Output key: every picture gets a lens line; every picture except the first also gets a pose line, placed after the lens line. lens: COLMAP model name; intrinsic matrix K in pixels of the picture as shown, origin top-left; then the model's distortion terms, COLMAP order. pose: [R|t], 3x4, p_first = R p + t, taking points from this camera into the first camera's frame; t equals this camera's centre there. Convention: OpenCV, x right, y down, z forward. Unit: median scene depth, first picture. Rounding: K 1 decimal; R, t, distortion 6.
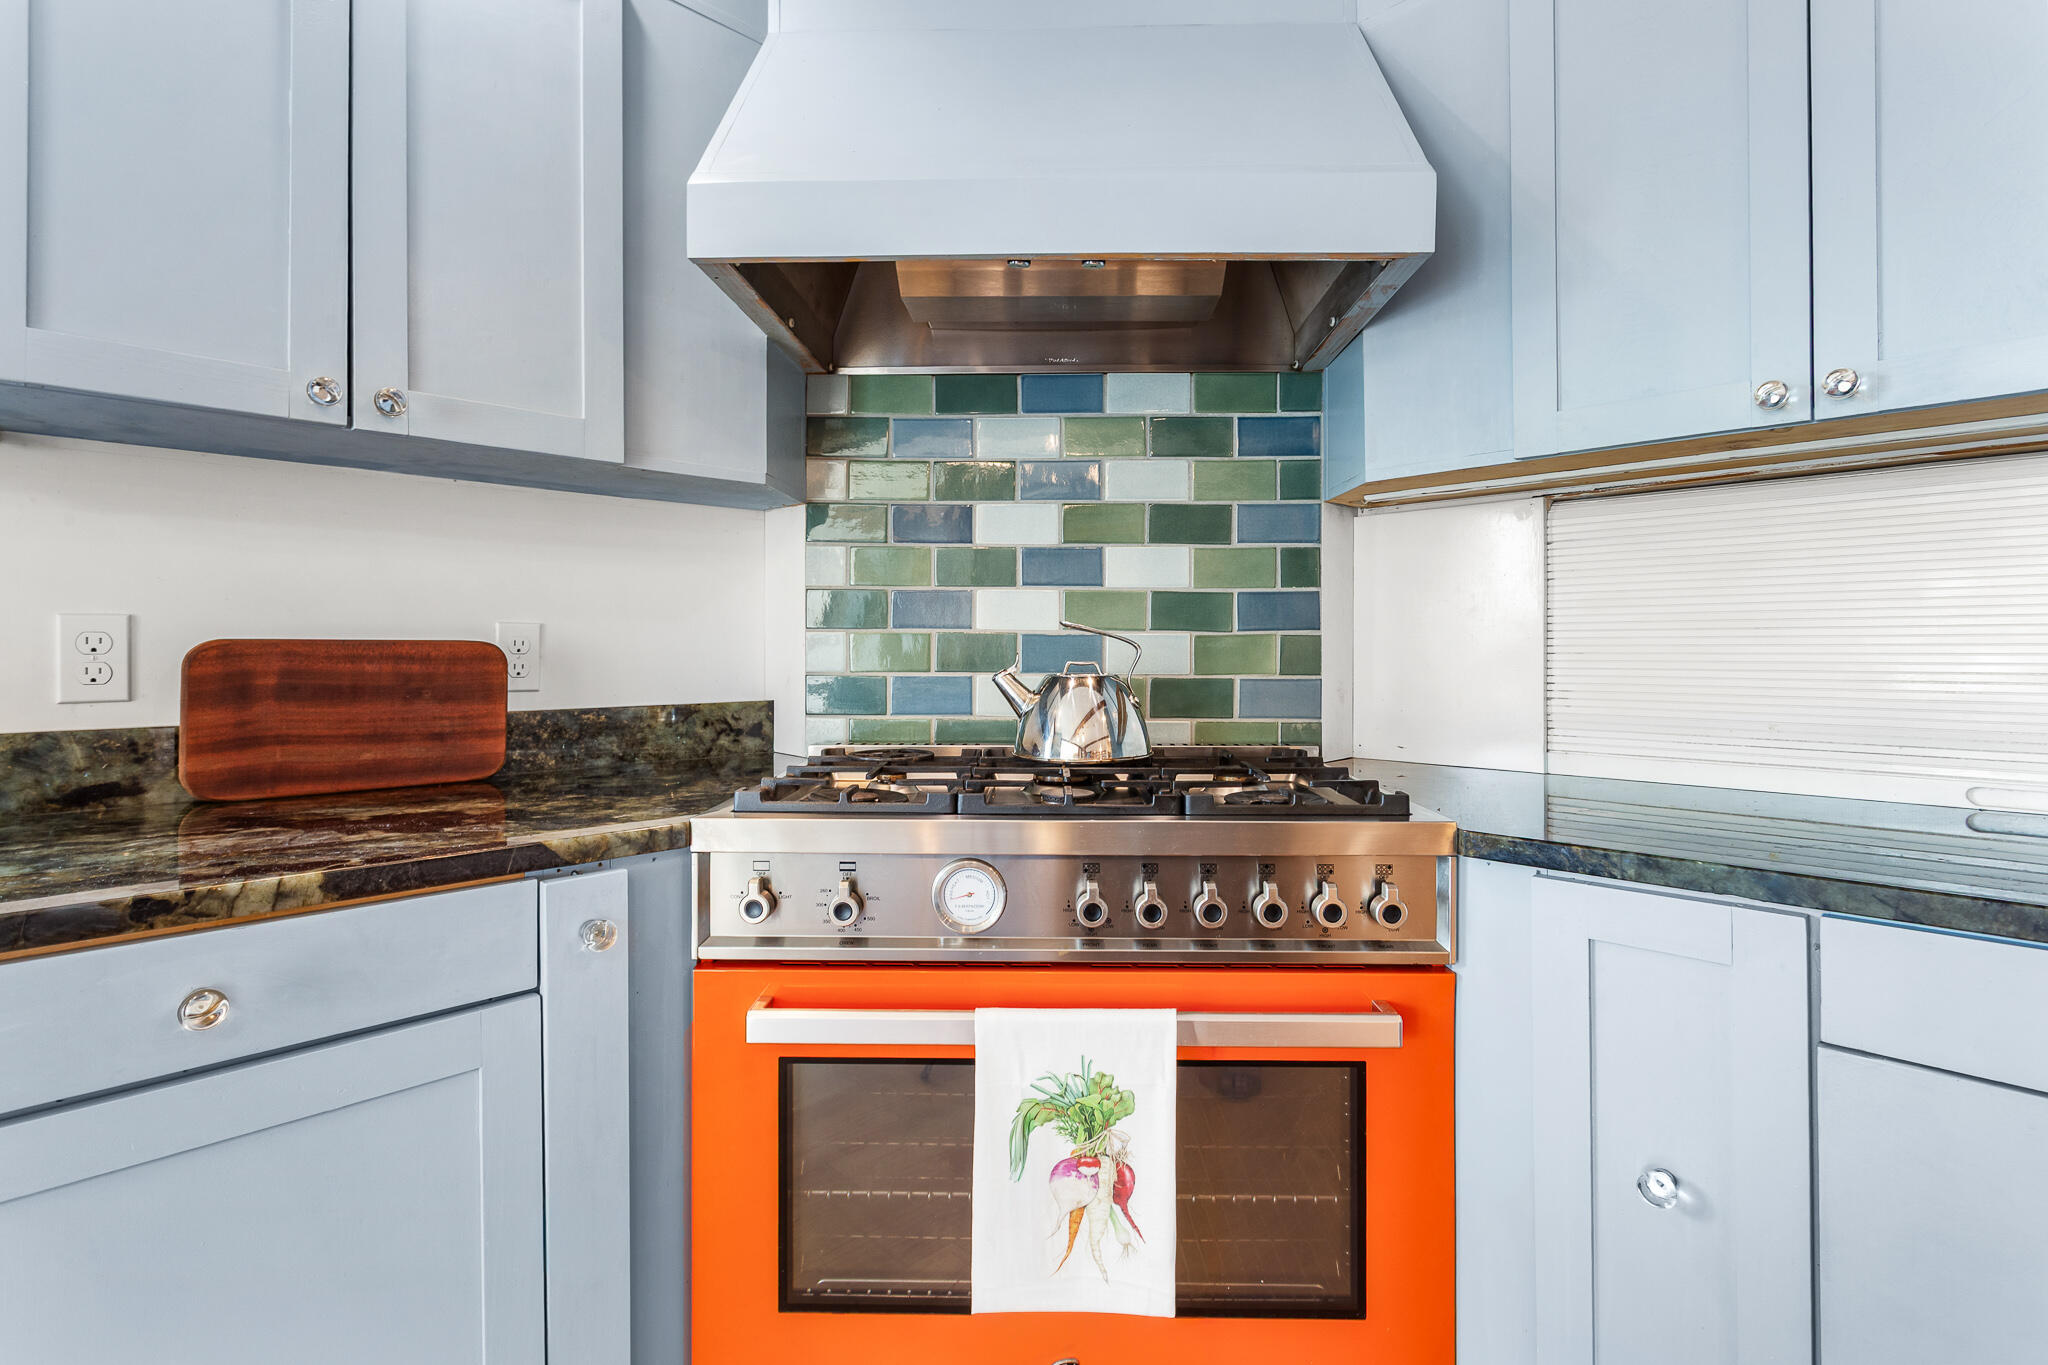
lens RADIAL K [[959.7, 0, 1030.0], [0, 959.7, 645.1], [0, 0, 1]] dist [-0.002731, -0.000252]
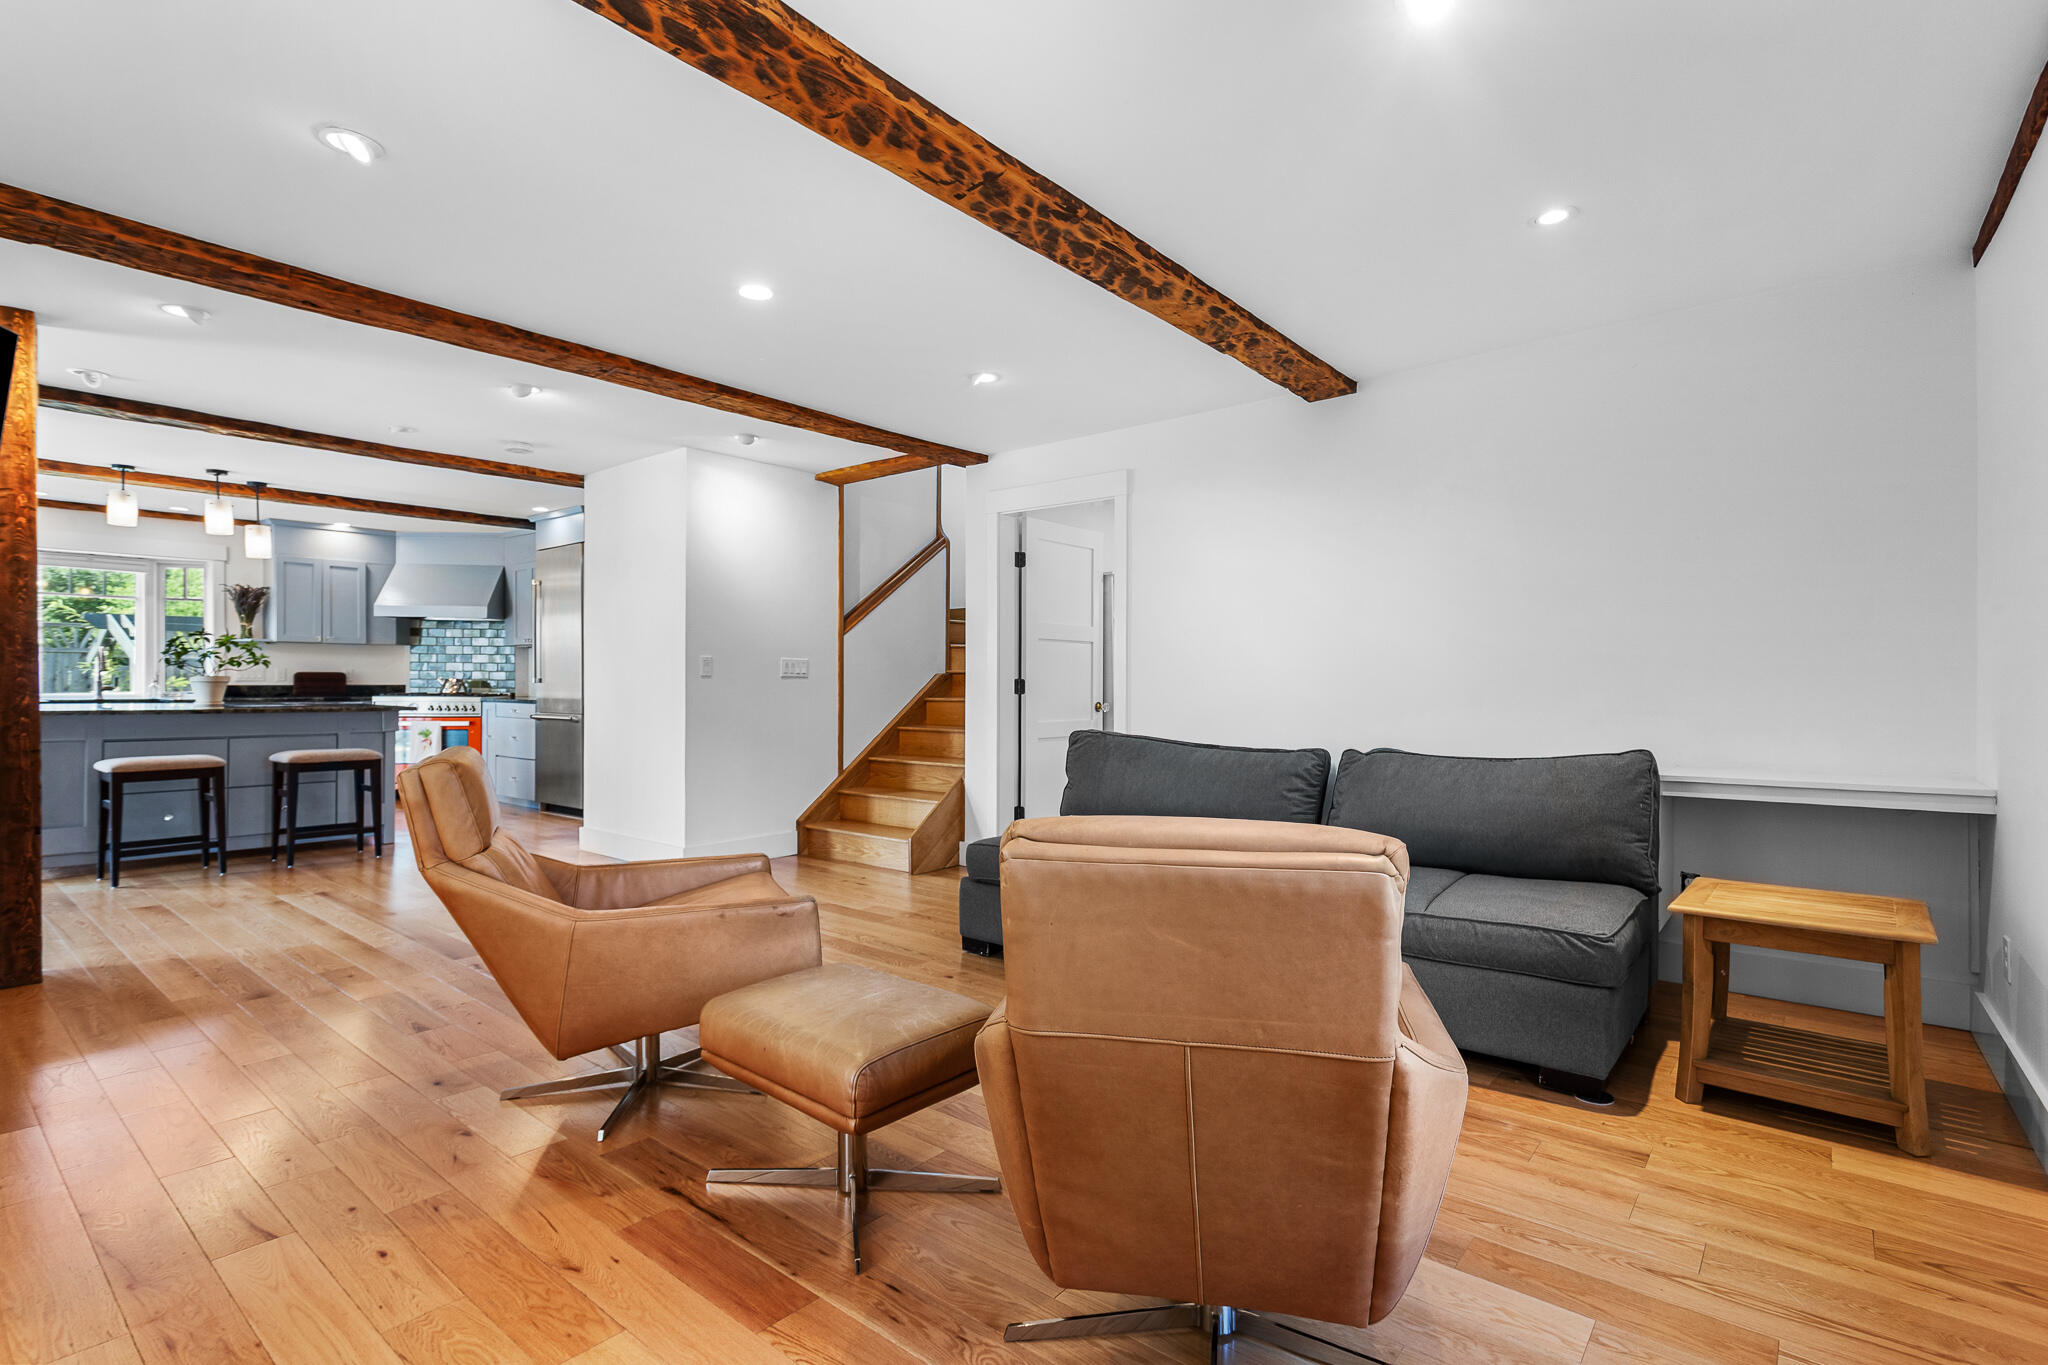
lens RADIAL K [[976.9, 0, 1020.4], [0, 976.9, 677.3], [0, 0, 1]] dist [-0.001540, -0.000083]
pose [[0.992476, 0.009515, 0.122072, 2.383846], [-0.009853, 0.999949, 0.002162, -0.023639], [-0.122045, -0.003348, 0.992519, -4.588235]]
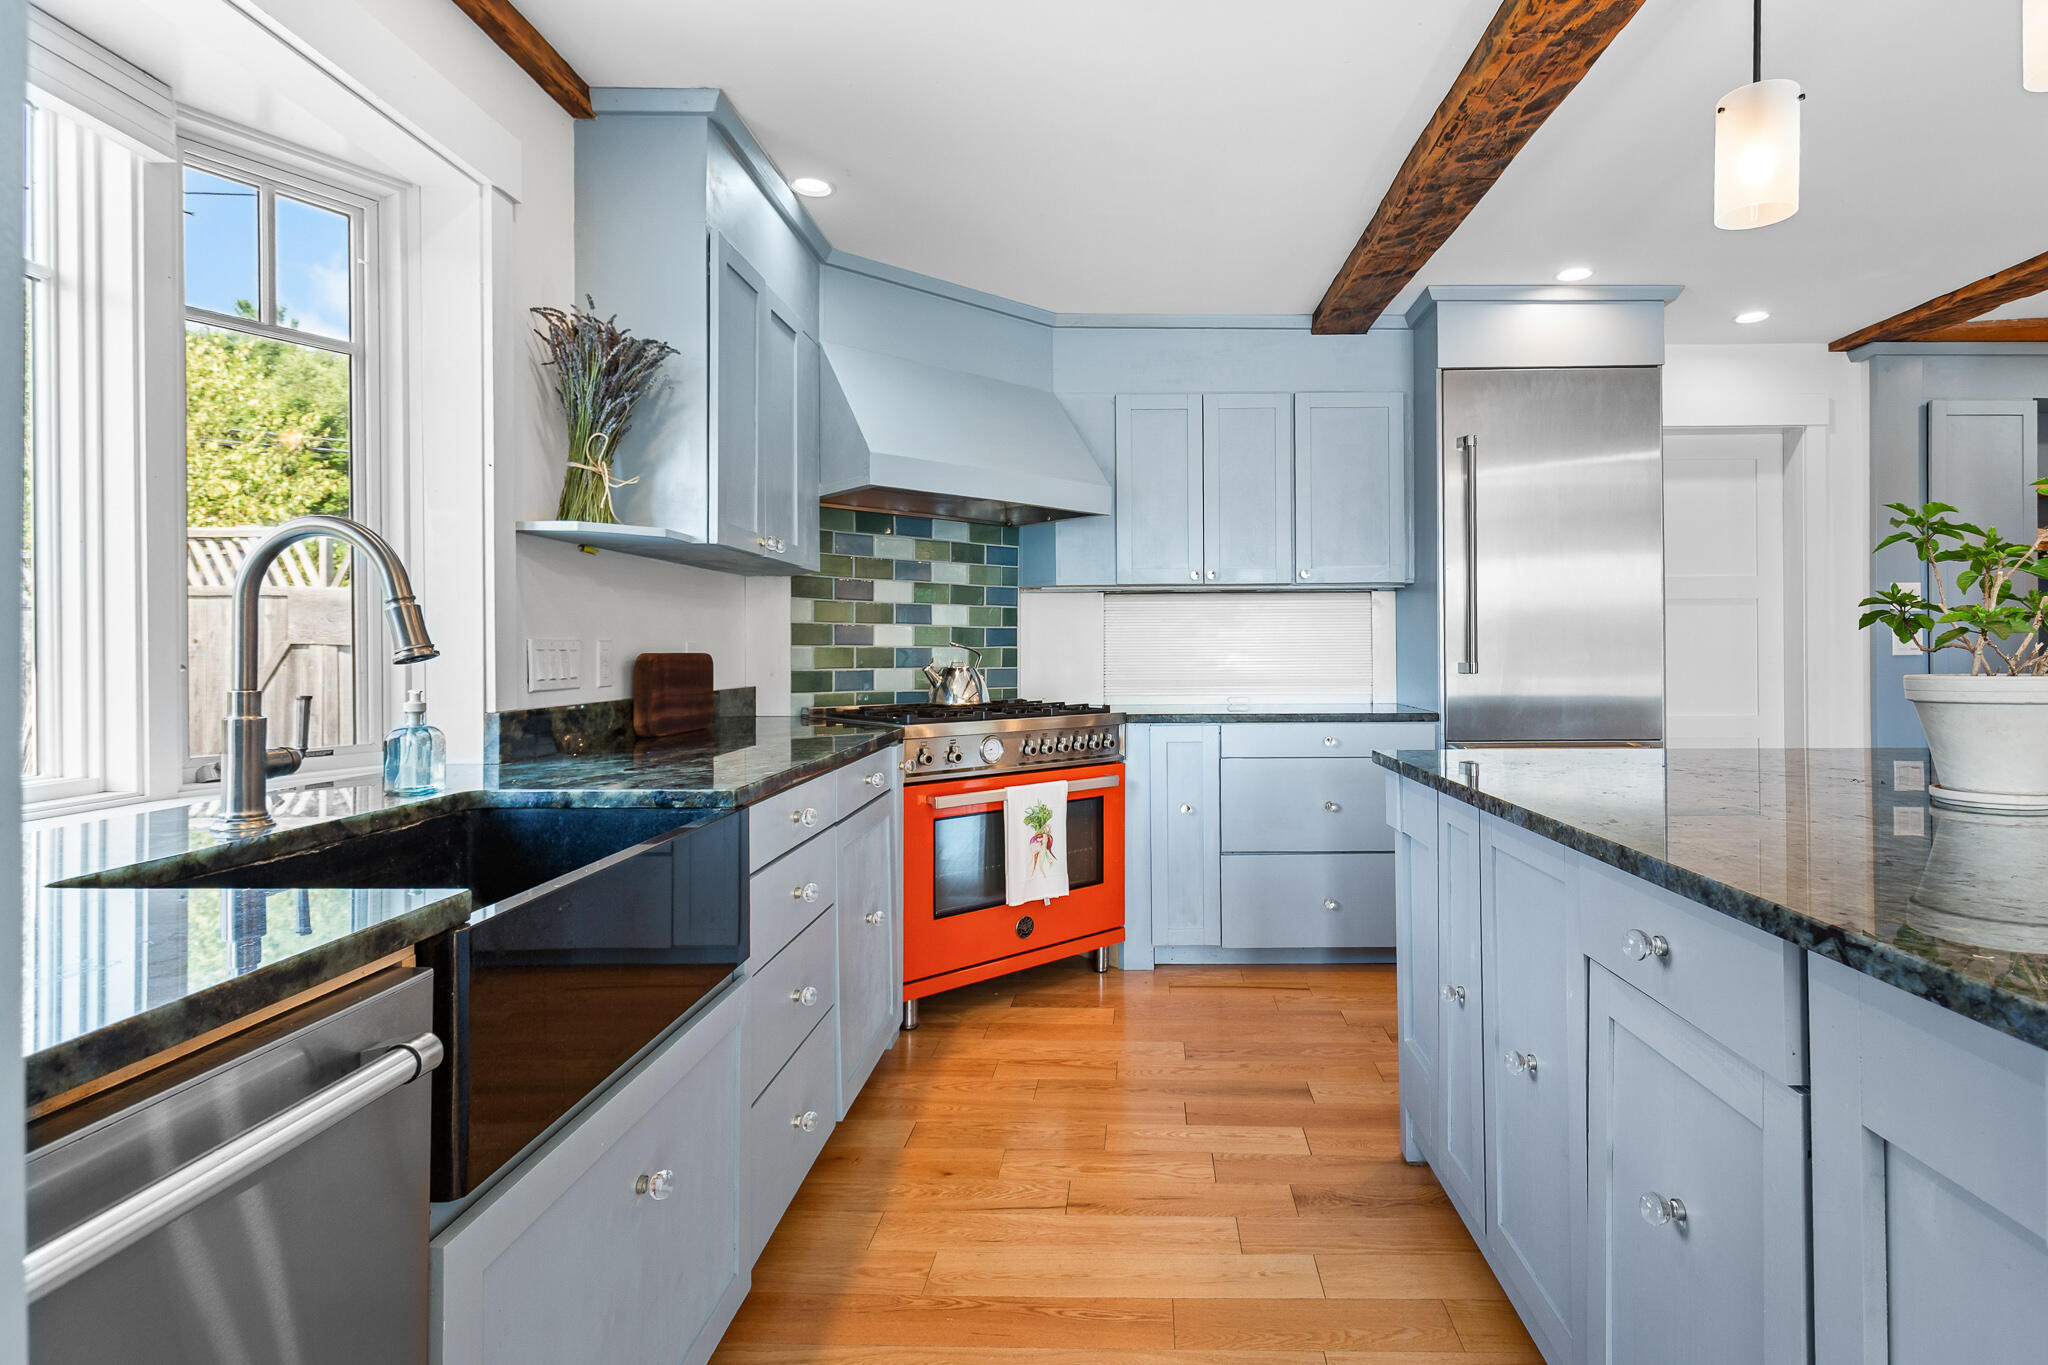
lens RADIAL K [[990.1, 0, 1111.6], [0, 990.1, 646.2], [0, 0, 1]] dist [-0.053066, -0.000013]
pose [[0.709431, 0.000512, 0.704774, -1.136137], [0.001900, 0.999995, -0.002639, -0.008782], [-0.704772, 0.003211, 0.709427, -0.751254]]
